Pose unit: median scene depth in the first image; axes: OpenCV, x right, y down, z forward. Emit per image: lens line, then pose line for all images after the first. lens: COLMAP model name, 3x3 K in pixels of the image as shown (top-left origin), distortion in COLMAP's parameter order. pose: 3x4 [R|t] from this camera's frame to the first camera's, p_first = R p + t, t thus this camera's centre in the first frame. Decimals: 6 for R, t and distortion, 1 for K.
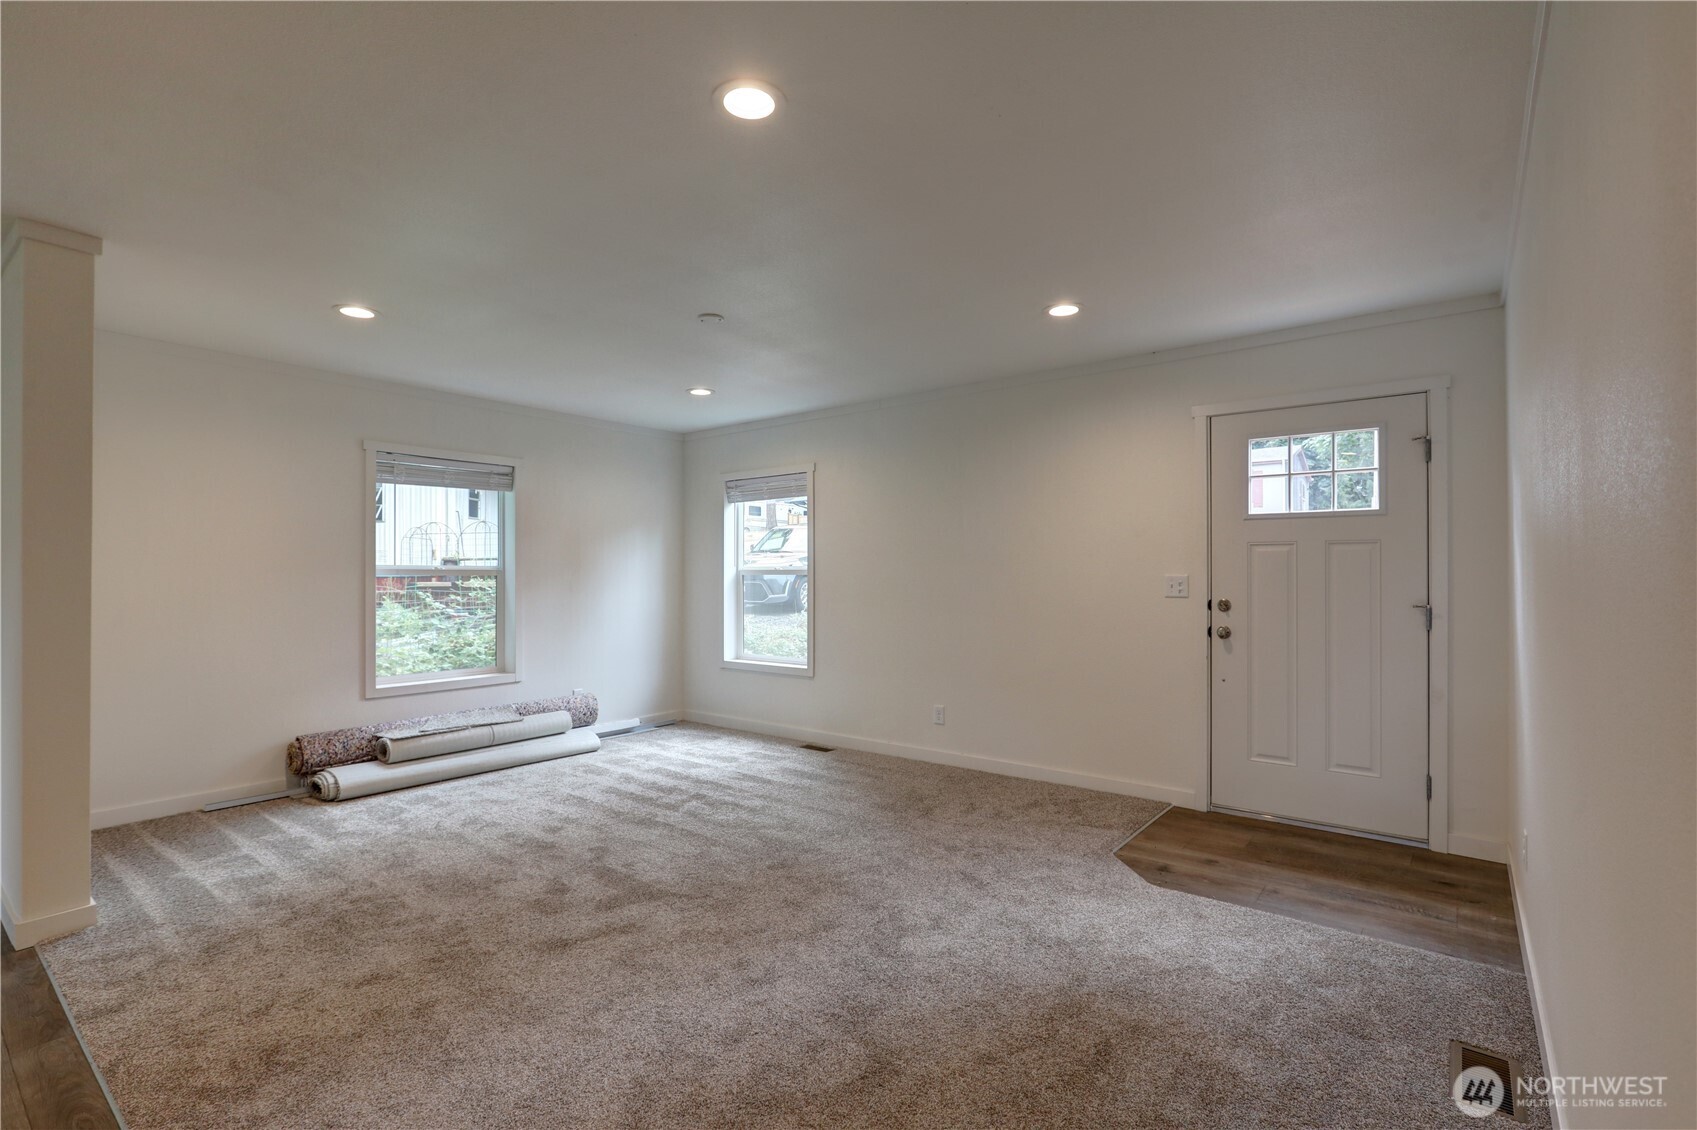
lens RADIAL K [[788.8, 0, 853.2], [0, 788.8, 570.5], [0, 0, 1]] dist [0.012342, 0.000643]
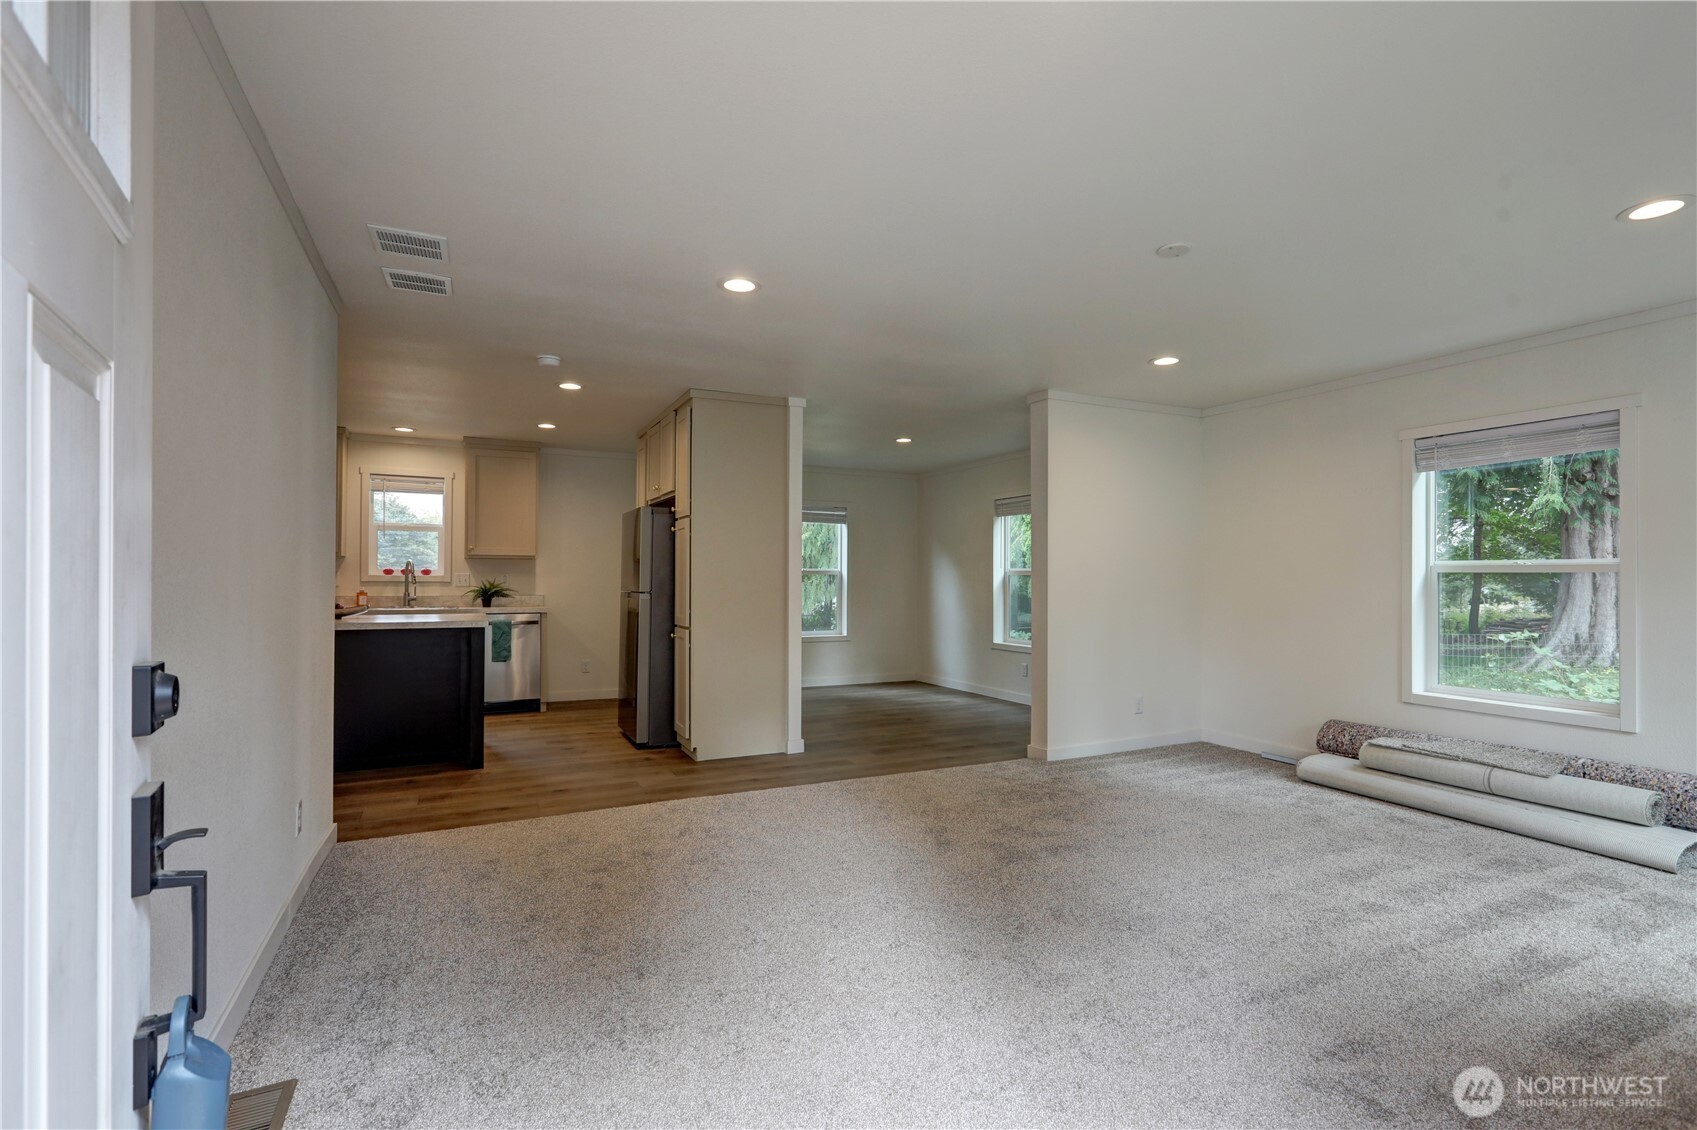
lens RADIAL K [[769.5, 0, 837.6], [0, 769.5, 574.0], [0, 0, 1]] dist [0.001365, -0.002116]
pose [[-0.435747, -0.002465, -0.900066, 0.485610], [0.005154, 0.999973, -0.005234, 0.008240], [0.900054, -0.006919, -0.435723, 0.742462]]
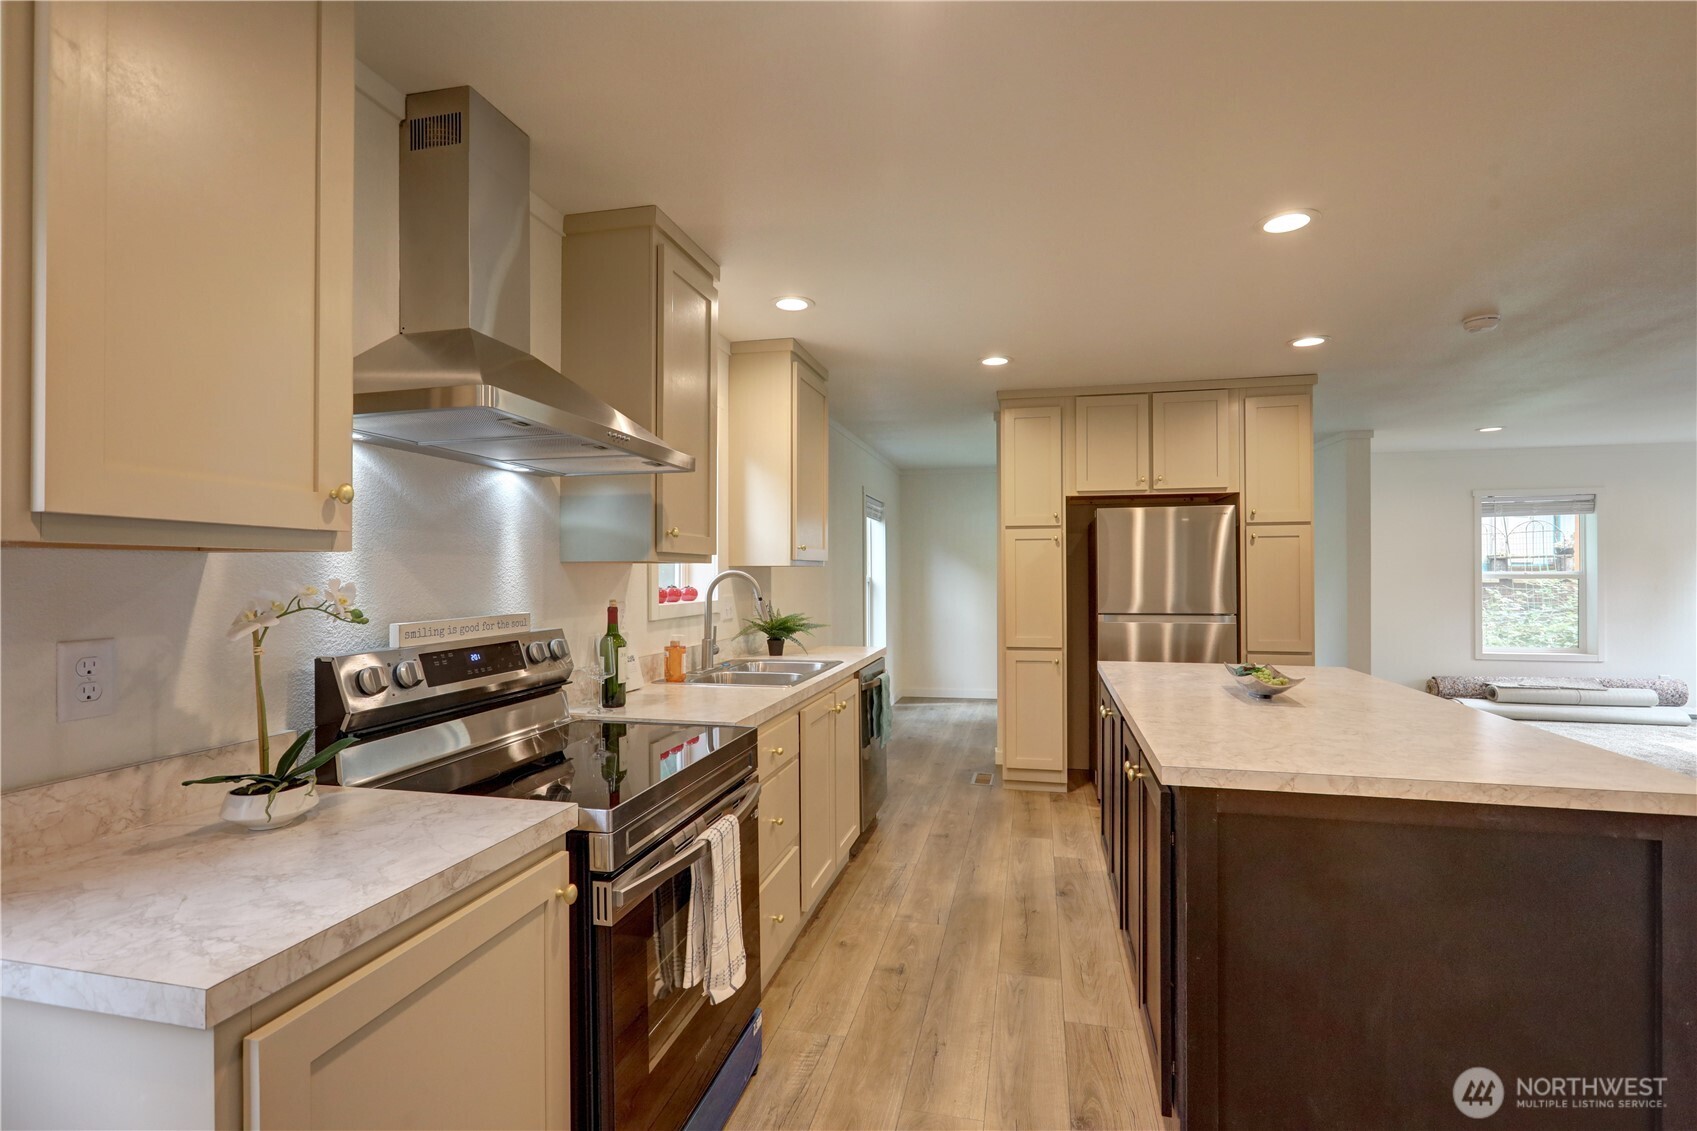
lens RADIAL K [[769.5, 0, 834.1], [0, 769.5, 577.1], [0, 0, 1]] dist [0.001365, -0.002116]
pose [[0.407565, 0.001914, -0.913174, 0.229088], [0.013804, 0.999871, 0.008257, -0.025691], [0.913072, -0.015971, 0.407486, -0.707029]]
